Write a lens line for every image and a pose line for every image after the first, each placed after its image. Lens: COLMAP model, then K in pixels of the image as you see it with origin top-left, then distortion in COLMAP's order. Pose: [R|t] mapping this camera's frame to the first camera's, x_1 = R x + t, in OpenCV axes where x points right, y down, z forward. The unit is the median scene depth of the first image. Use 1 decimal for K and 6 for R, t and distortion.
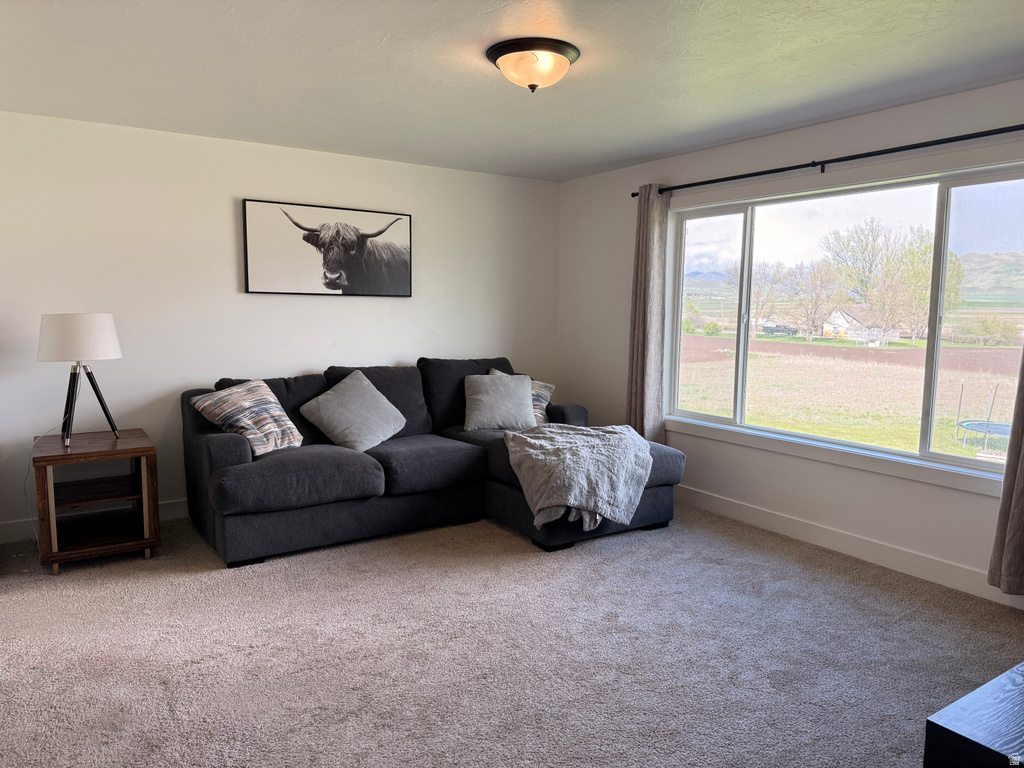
lens RADIAL K [[706.9, 0, 510.1], [0, 706.9, 386.7], [0, 0, 1]] dist [0.124340, -0.195148]
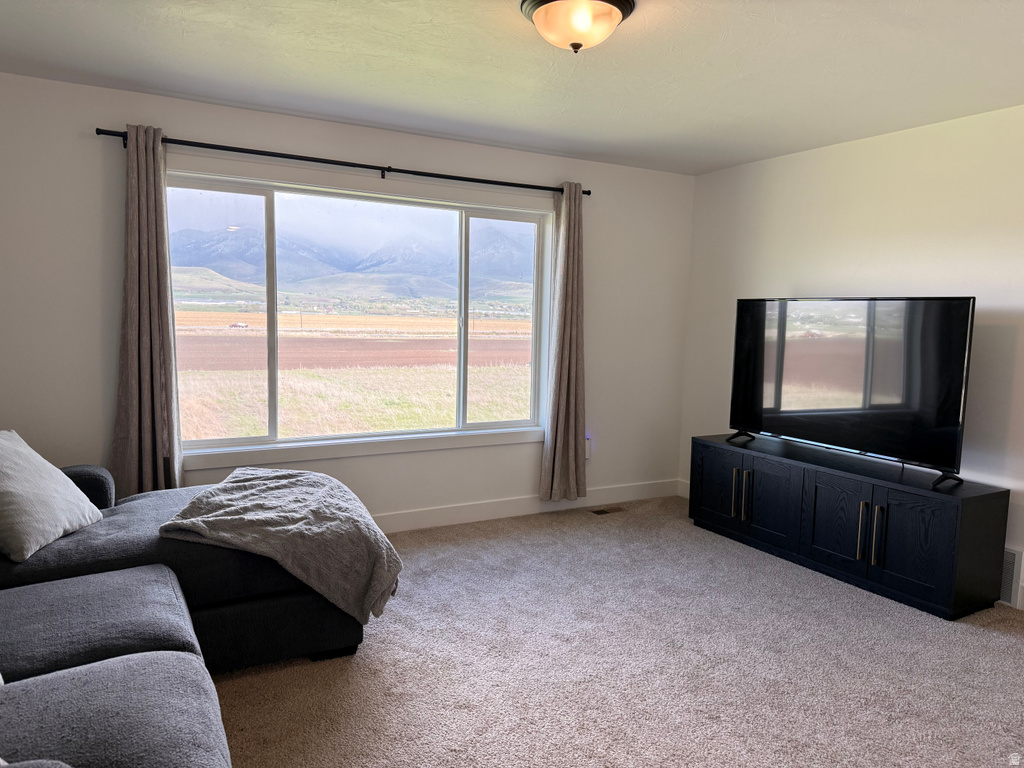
lens RADIAL K [[706.9, 0, 510.1], [0, 706.9, 386.7], [0, 0, 1]] dist [0.124340, -0.195148]
pose [[0.082515, -0.105414, 0.990999, -0.502929], [0.094952, 0.990698, 0.097475, -0.069079], [-0.992056, 0.086054, 0.091757, 0.624167]]
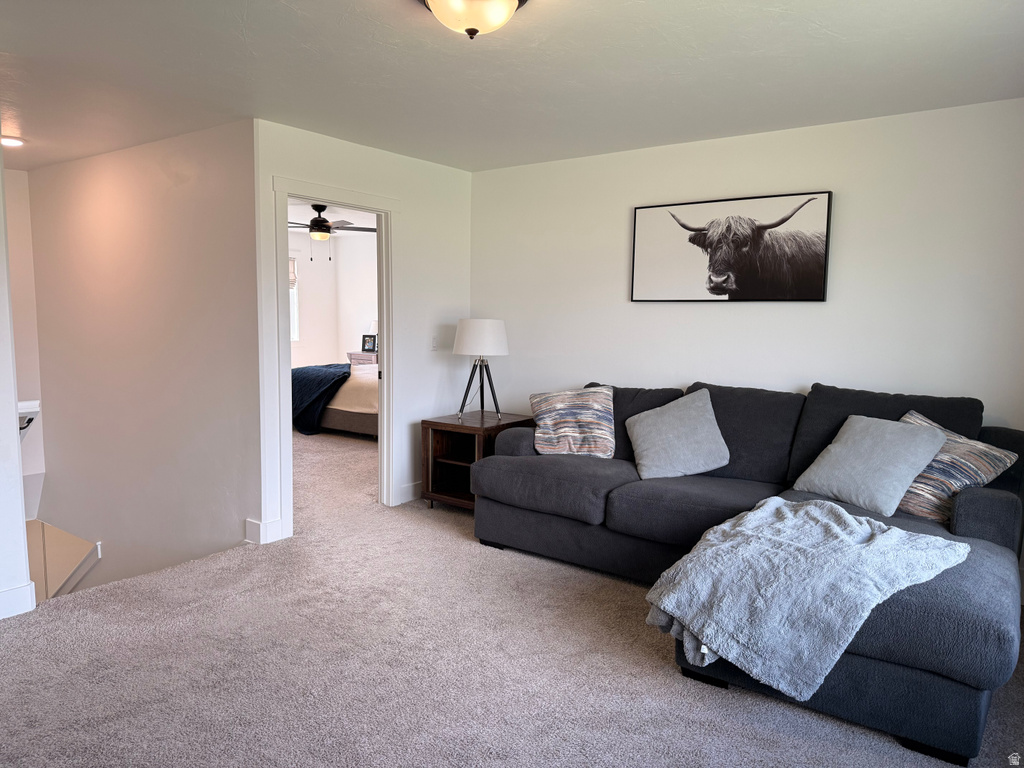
lens RADIAL K [[706.9, 0, 510.1], [0, 706.9, 386.7], [0, 0, 1]] dist [0.124340, -0.195148]
pose [[0.354582, 0.095524, -0.930133, 0.498484], [-0.114680, 0.991700, 0.058129, -0.048639], [0.927966, 0.086056, 0.362594, 0.476721]]
